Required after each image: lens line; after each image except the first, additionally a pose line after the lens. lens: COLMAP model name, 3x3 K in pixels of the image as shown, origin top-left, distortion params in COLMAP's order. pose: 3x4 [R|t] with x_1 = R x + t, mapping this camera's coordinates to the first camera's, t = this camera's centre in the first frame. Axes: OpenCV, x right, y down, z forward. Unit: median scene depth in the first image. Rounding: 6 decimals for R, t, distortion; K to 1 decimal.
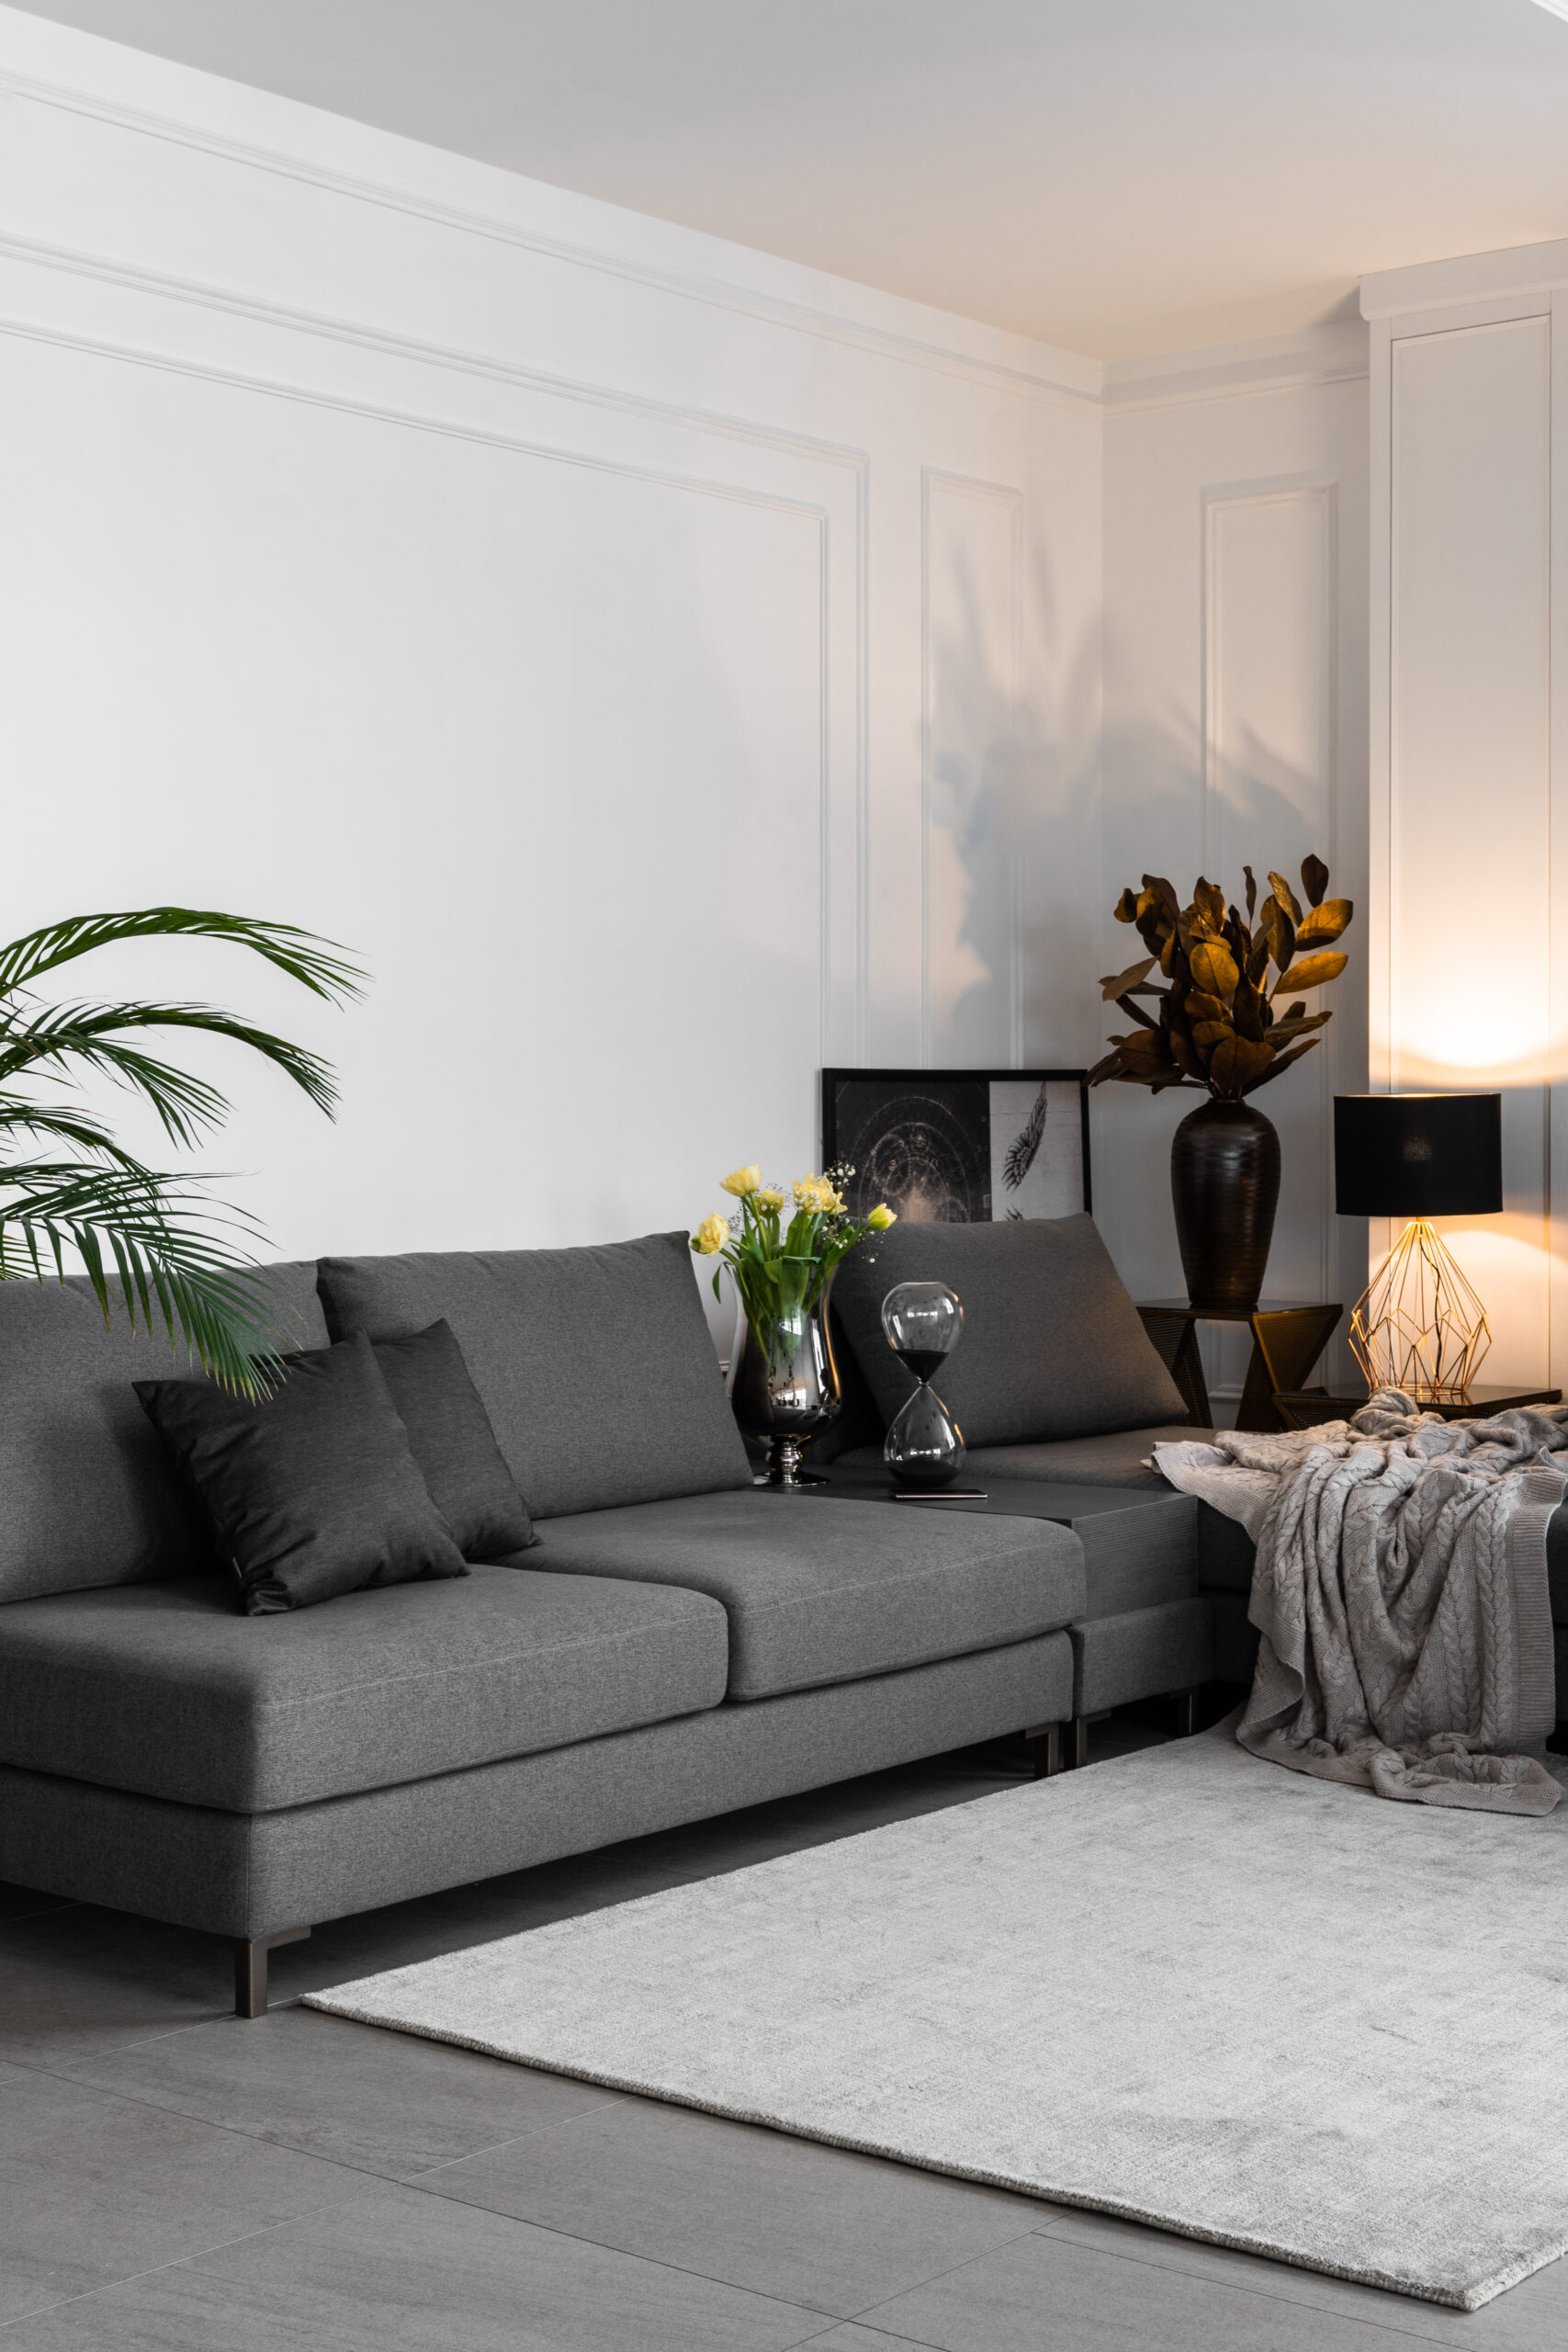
lens RADIAL K [[3143.0, 0, 784.0], [0, 3143.0, 1176.0], [0, 0, 1]] dist [-0.011706, 0.012997]
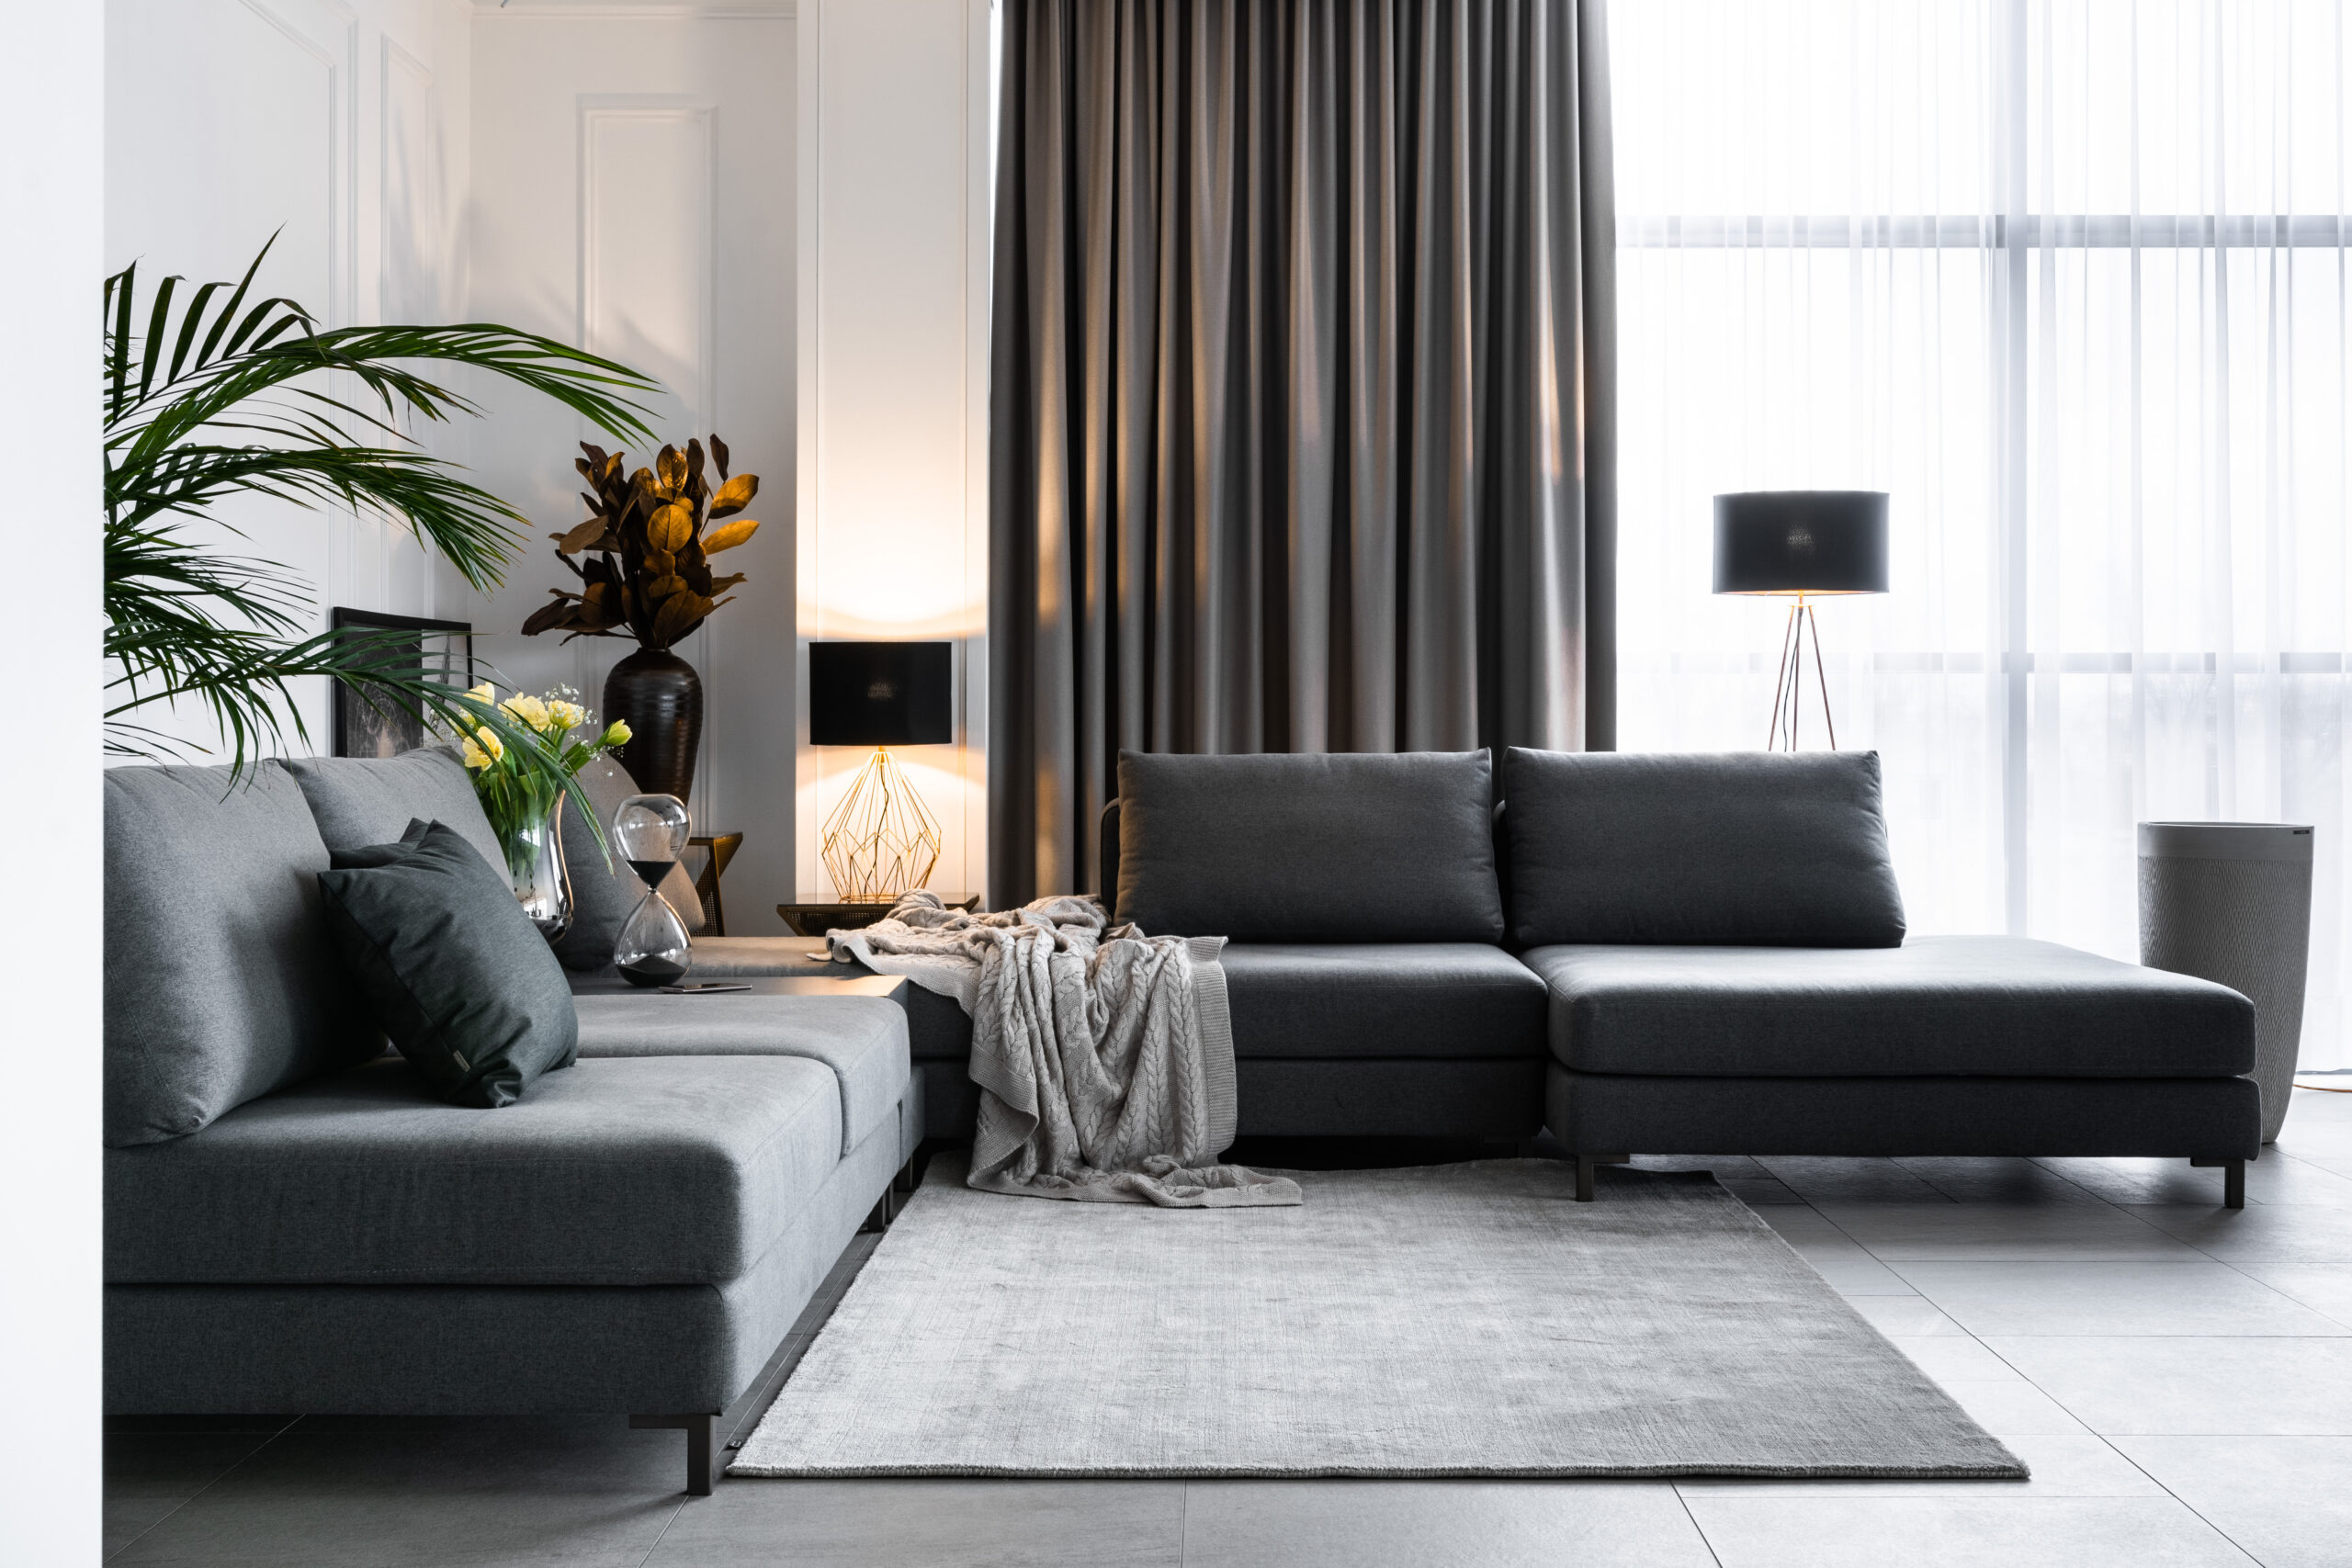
lens RADIAL K [[2733.2, 0, 1176.0], [0, 2733.2, 784.0], [0, 0, 1]] dist [0.009432, 0.005950]
pose [[0.781800, -0.009678, 0.623454, -0.414374], [0.013836, 0.999903, -0.001828, 0.036015], [-0.623375, 0.010055, 0.781858, 0.171659]]
